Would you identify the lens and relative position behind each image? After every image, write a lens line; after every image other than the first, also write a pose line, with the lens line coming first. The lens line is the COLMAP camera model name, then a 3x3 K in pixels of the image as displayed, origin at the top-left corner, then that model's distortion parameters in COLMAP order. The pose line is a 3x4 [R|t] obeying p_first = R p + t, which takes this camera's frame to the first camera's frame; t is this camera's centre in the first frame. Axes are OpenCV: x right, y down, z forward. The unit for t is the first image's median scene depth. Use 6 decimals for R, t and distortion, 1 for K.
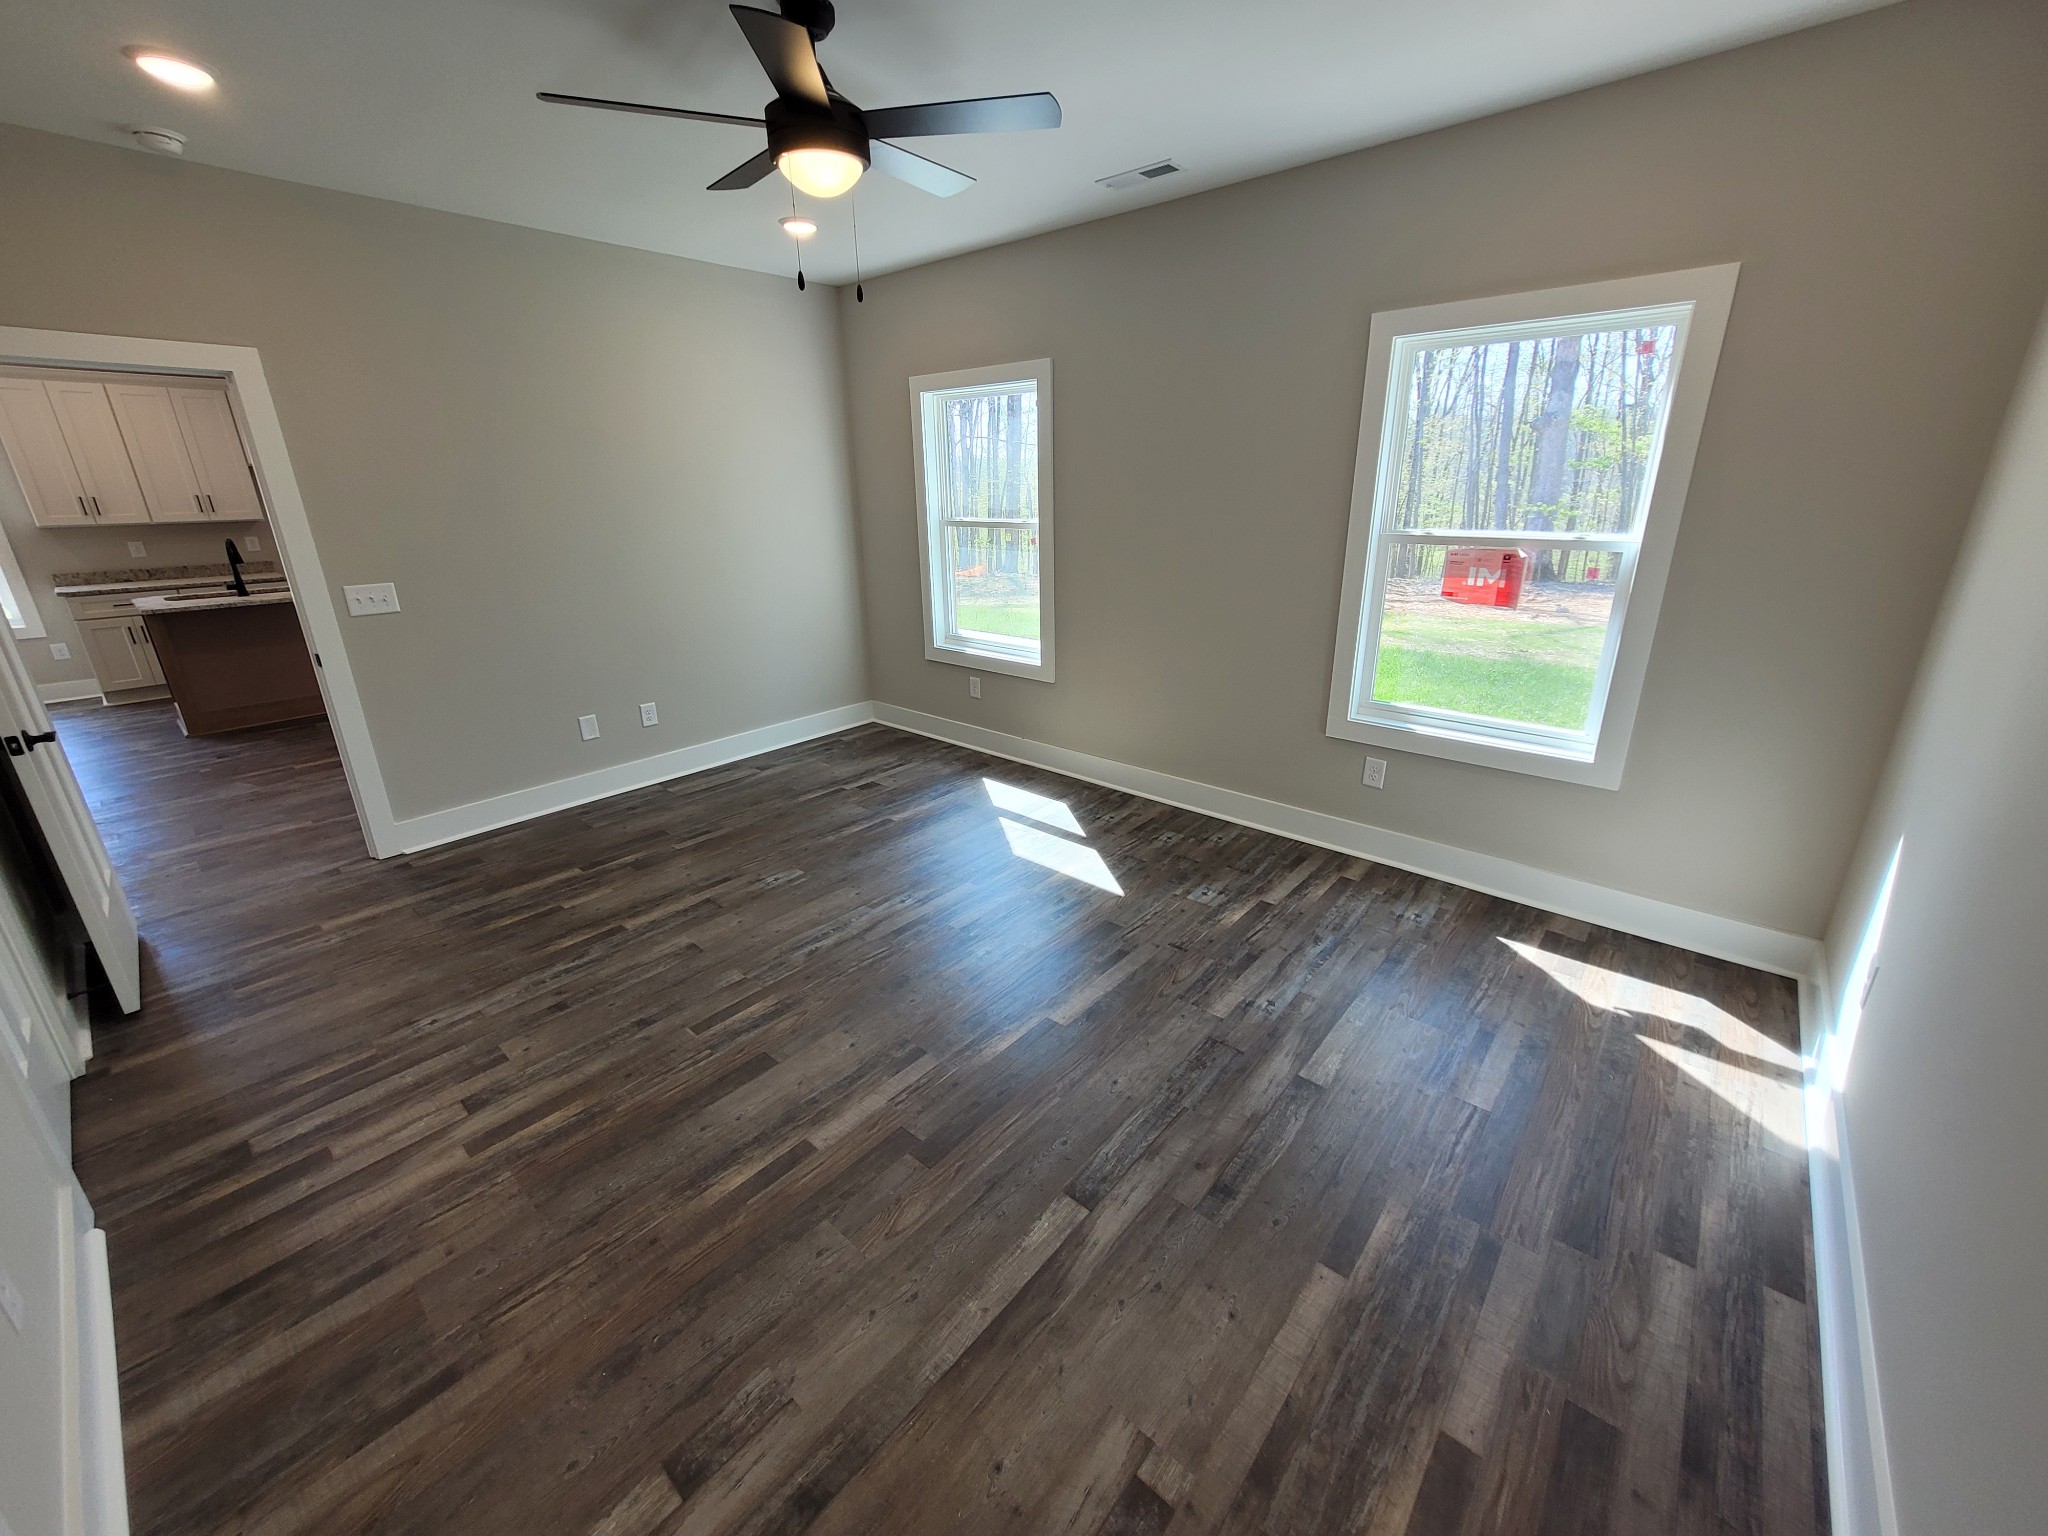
lens RADIAL K [[795.5, 0, 1058.3], [0, 795.5, 745.3], [0, 0, 1]] dist [0.001883, 0.000206]
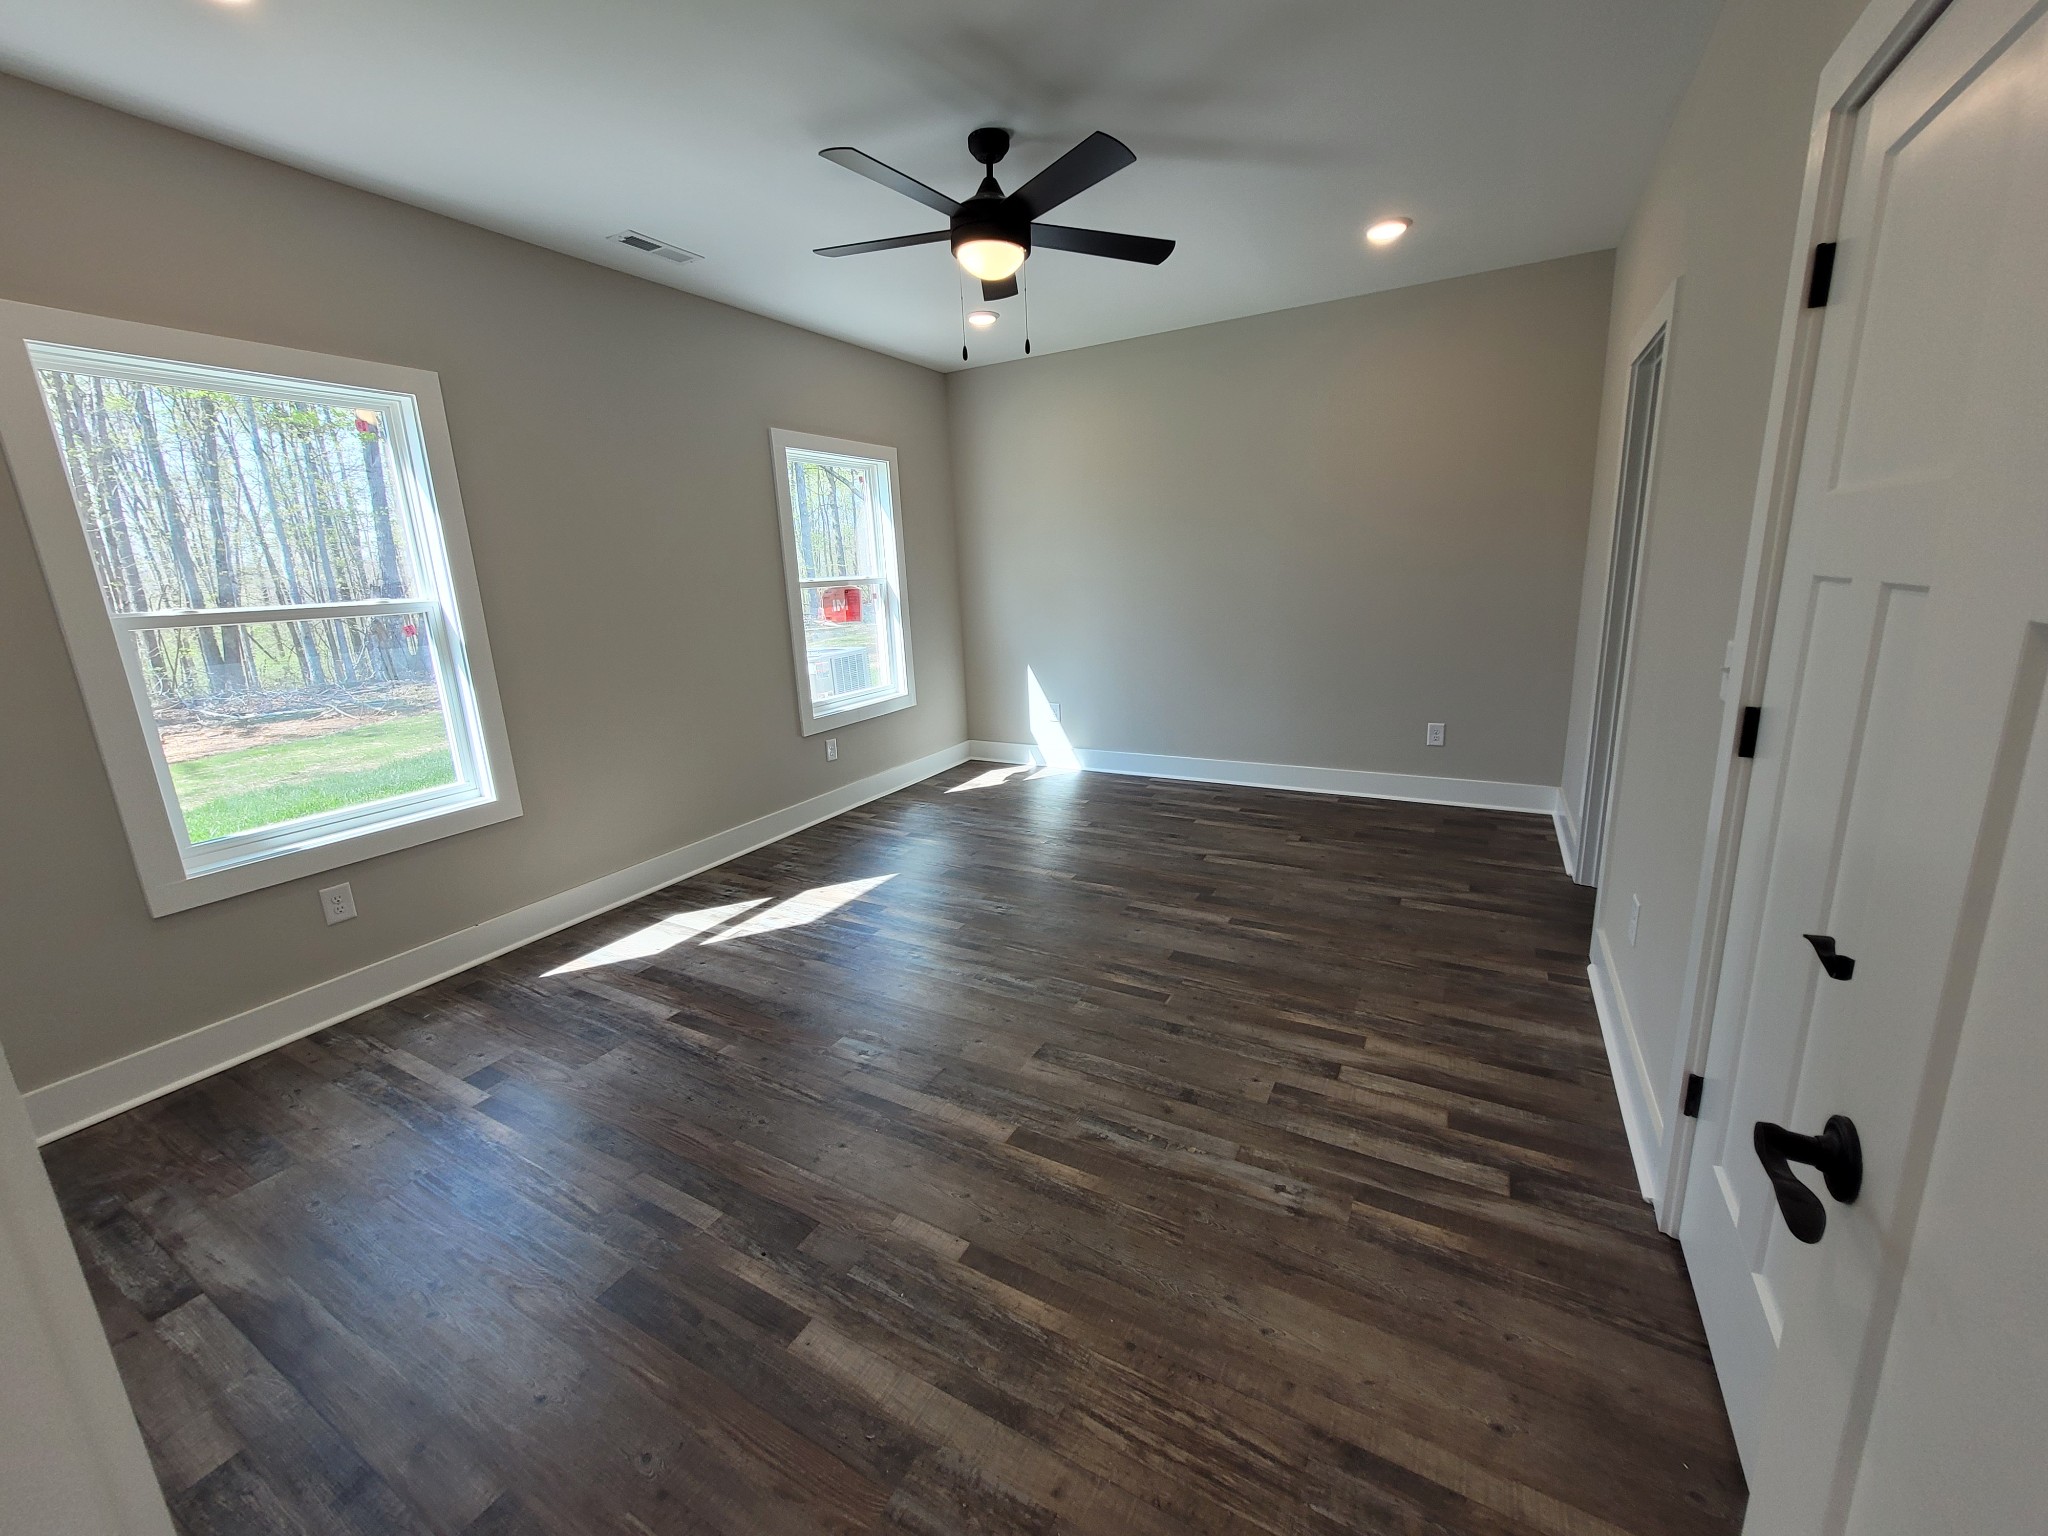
lens RADIAL K [[795.5, 0, 1002.5], [0, 795.5, 749.7], [0, 0, 1]] dist [0.001883, 0.000206]
pose [[-0.157363, -0.200755, 0.966920, -1.383227], [0.357899, 0.900962, 0.245307, -0.278497], [-0.920405, 0.384662, -0.069928, 1.147939]]
